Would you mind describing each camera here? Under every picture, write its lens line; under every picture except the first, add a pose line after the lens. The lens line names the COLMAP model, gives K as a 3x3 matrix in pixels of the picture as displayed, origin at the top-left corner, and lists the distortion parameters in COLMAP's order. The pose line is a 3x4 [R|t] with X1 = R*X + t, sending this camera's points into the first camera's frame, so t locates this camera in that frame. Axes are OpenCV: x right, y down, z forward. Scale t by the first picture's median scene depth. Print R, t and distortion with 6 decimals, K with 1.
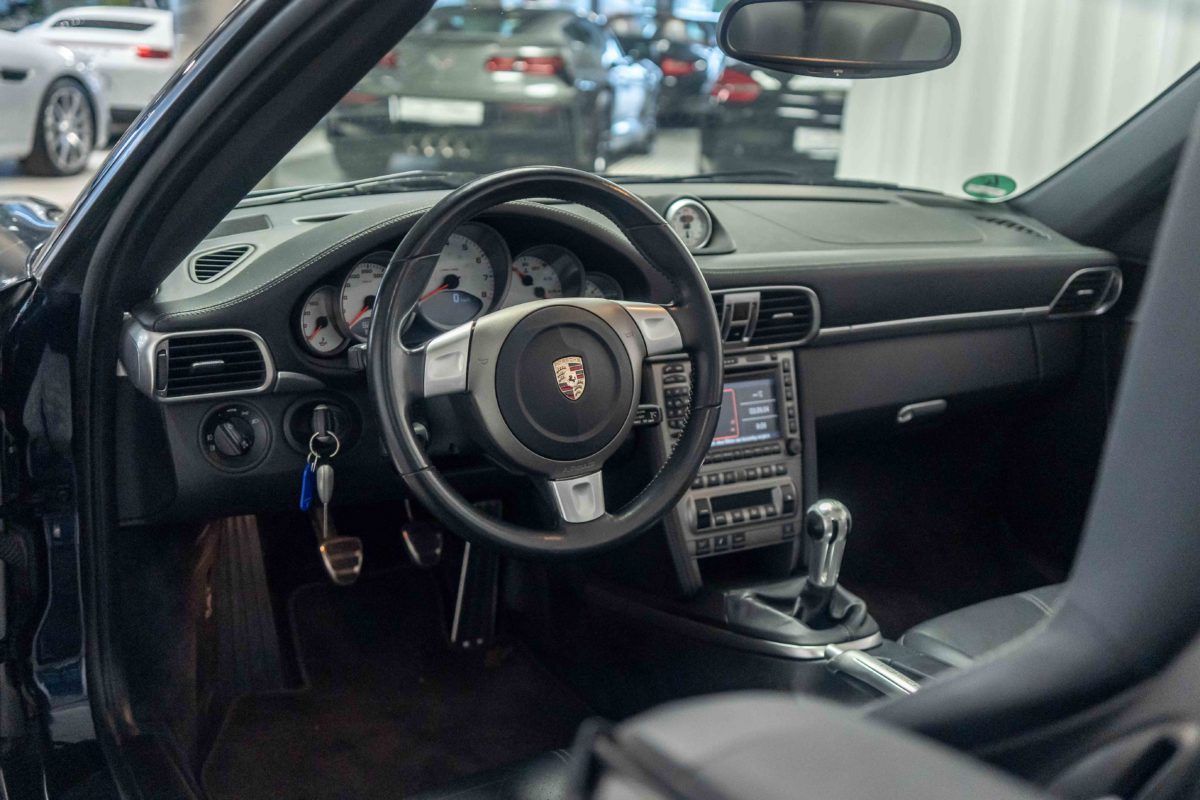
lens RADIAL K [[1304.1, 0, 600.0], [0, 1304.1, 400.0], [0, 0, 1]] dist [0.006555, 0.003165]
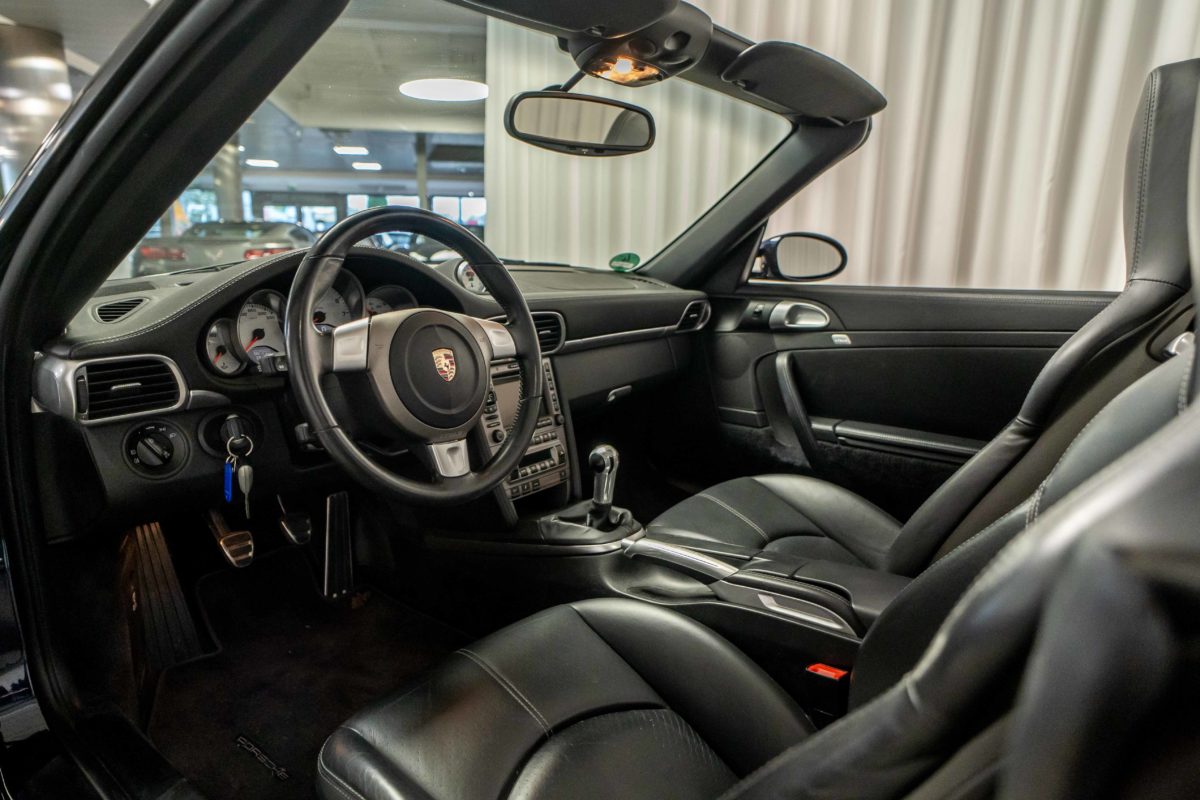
lens RADIAL K [[715.0, 0, 573.4], [0, 715.0, 428.5], [0, 0, 1]] dist [-0.003331, 0.000301]
pose [[0.937574, -0.122477, 0.325506, -0.120307], [0.128581, 0.991695, 0.002783, 0.051321], [-0.323144, 0.039245, 0.945536, 0.234899]]
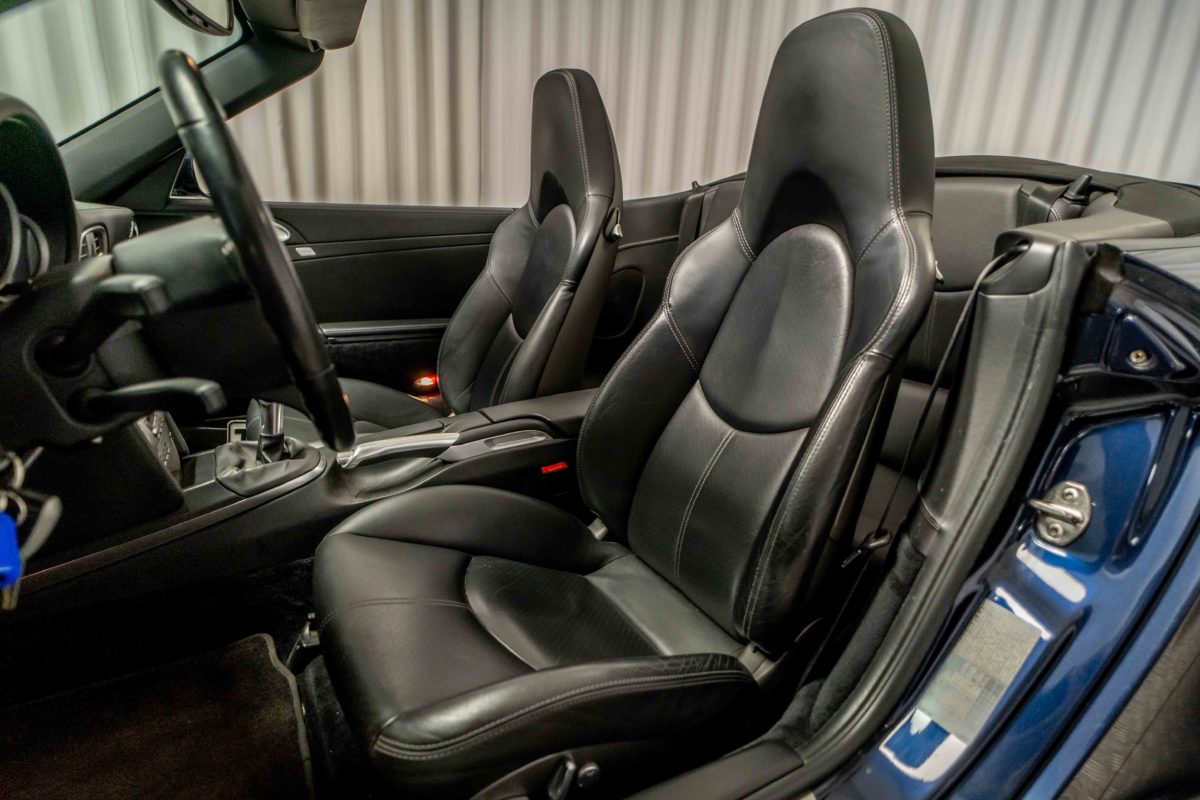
lens RADIAL K [[630.1, 0, 600.0], [0, 630.1, 400.0], [0, 0, 1]] dist [0.001246, 0.000456]
pose [[-0.006503, -0.342106, 0.939639, -0.461279], [0.222954, 0.915509, 0.334864, -0.043740], [-0.974807, 0.211674, 0.070321, 0.615417]]
